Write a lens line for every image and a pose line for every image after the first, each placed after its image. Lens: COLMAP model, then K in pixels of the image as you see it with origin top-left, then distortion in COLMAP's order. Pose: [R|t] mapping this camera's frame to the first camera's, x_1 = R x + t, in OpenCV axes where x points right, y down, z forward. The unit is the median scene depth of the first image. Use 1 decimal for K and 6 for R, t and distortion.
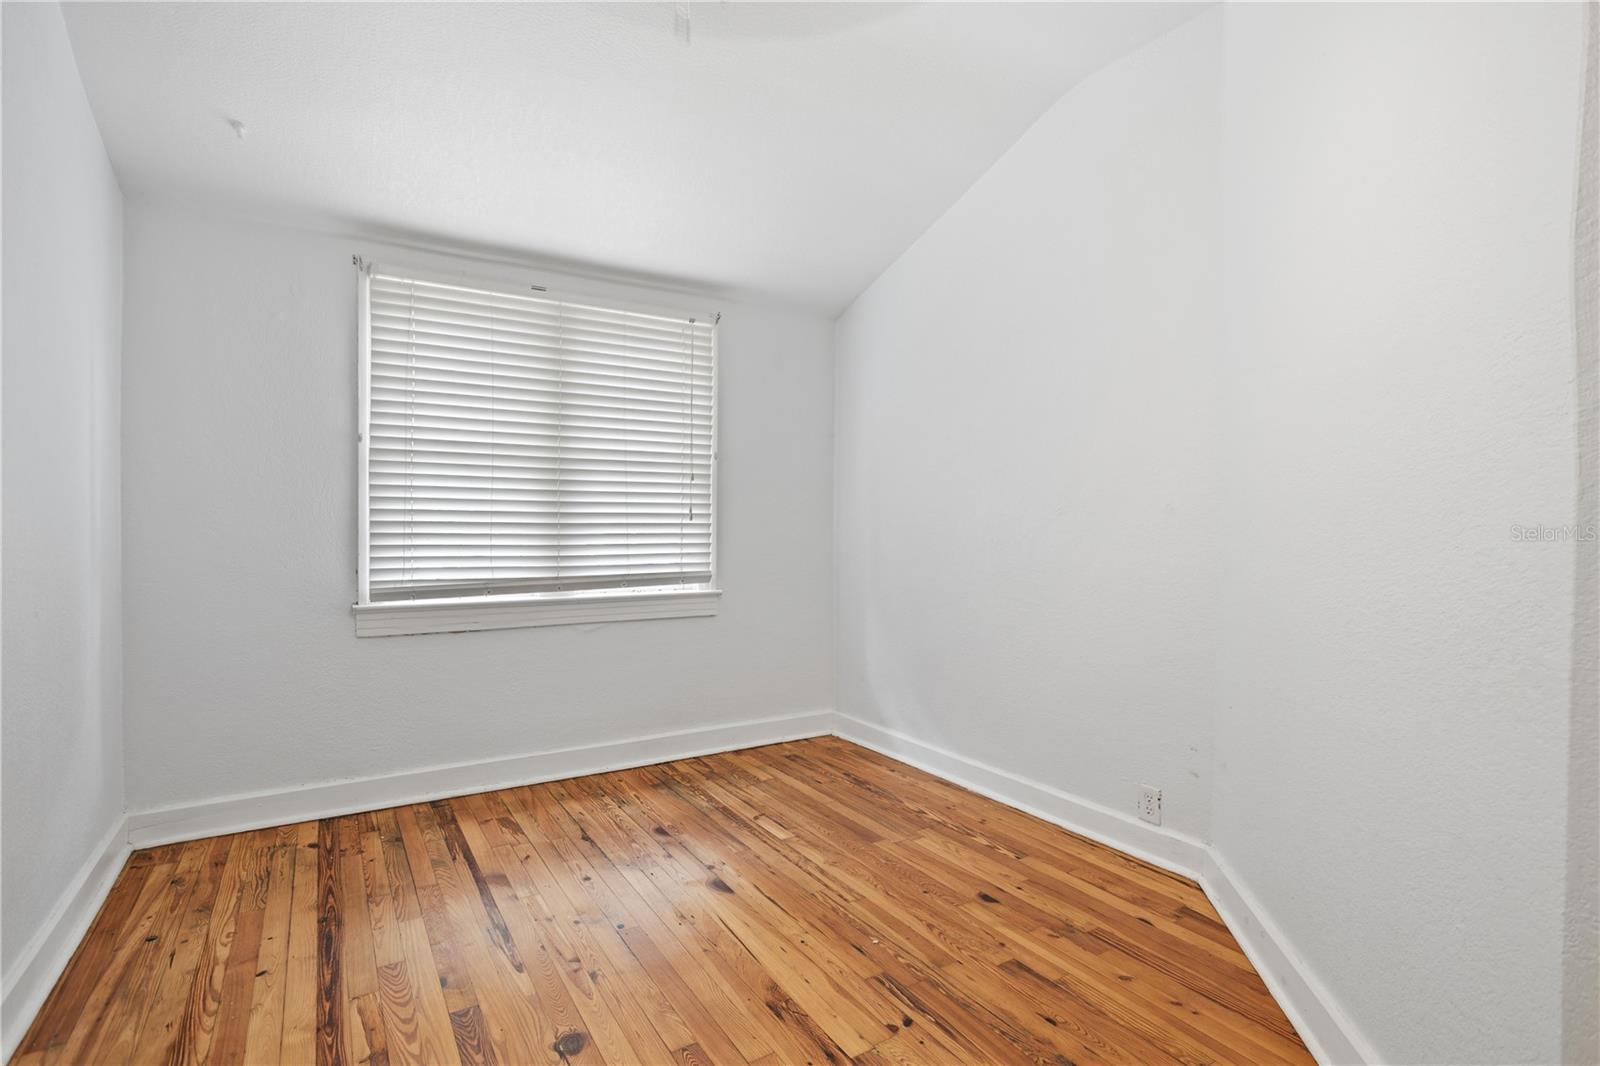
lens RADIAL K [[786.3, 0, 802.8], [0, 786.3, 530.9], [0, 0, 1]] dist [-0.047117, 0.024009]
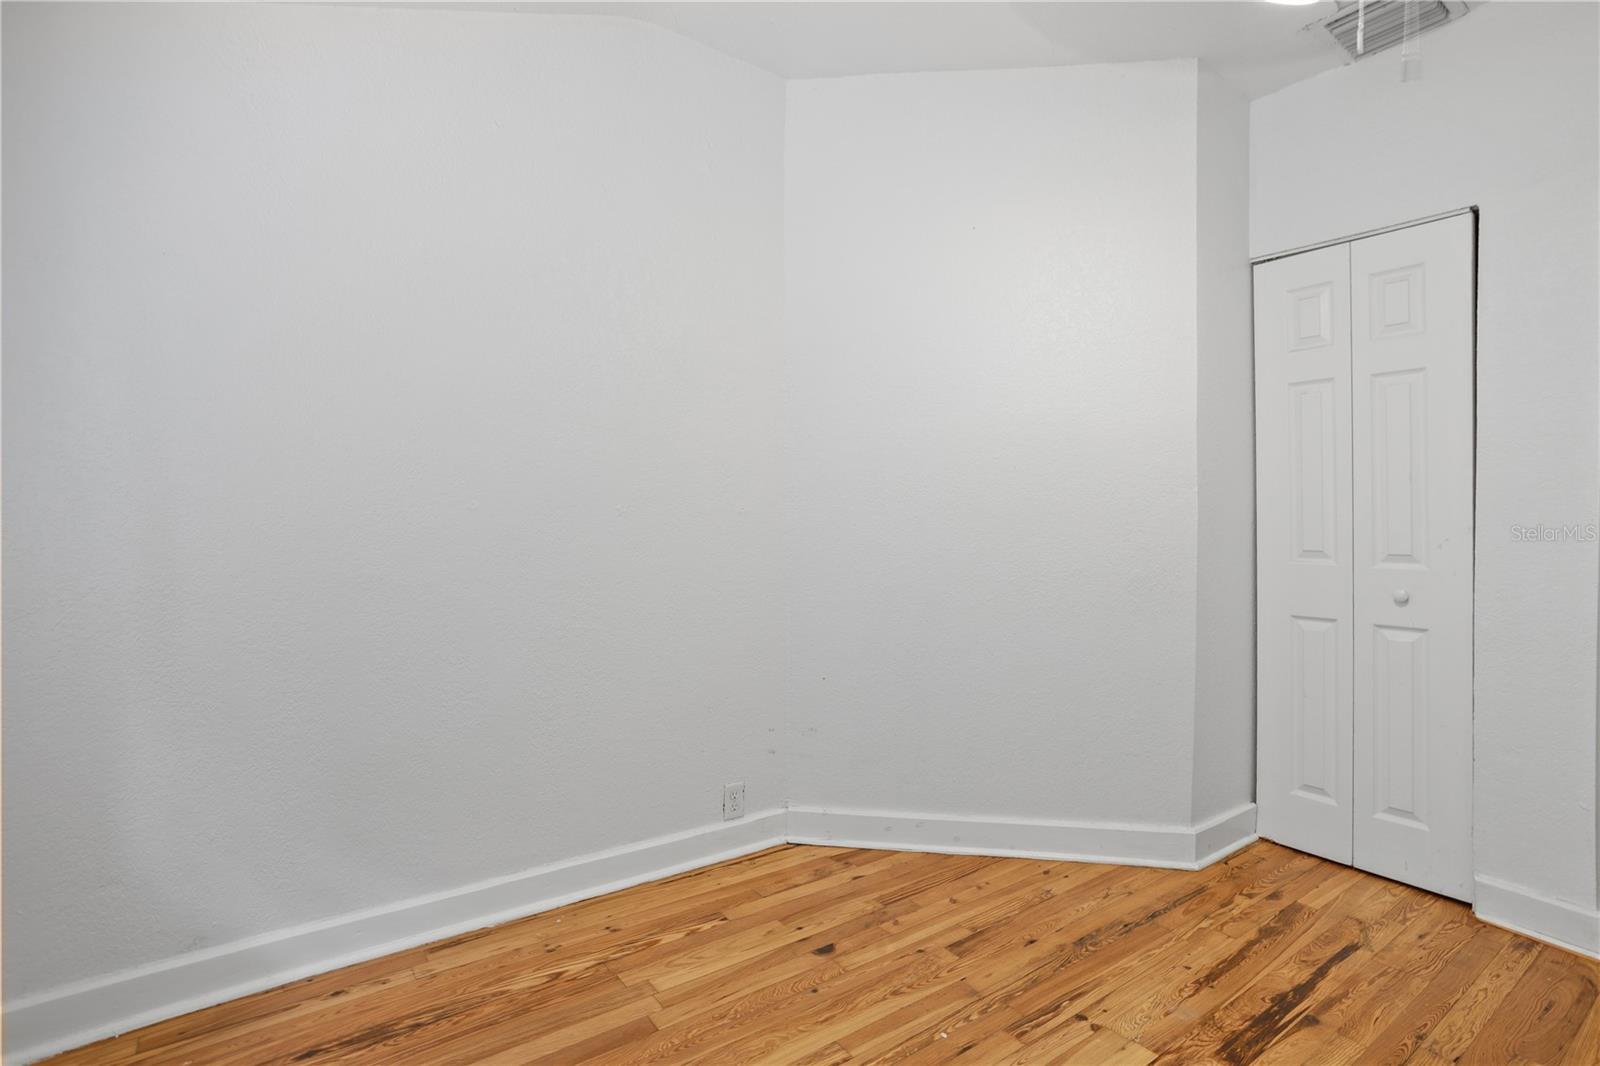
lens RADIAL K [[786.3, 0, 806.7], [0, 786.3, 526.8], [0, 0, 1]] dist [-0.047117, 0.024009]
pose [[-0.089484, -0.005223, 0.995975, -0.590119], [0.001943, 0.999983, 0.005419, -0.011458], [-0.995986, 0.002420, -0.089472, 1.018354]]
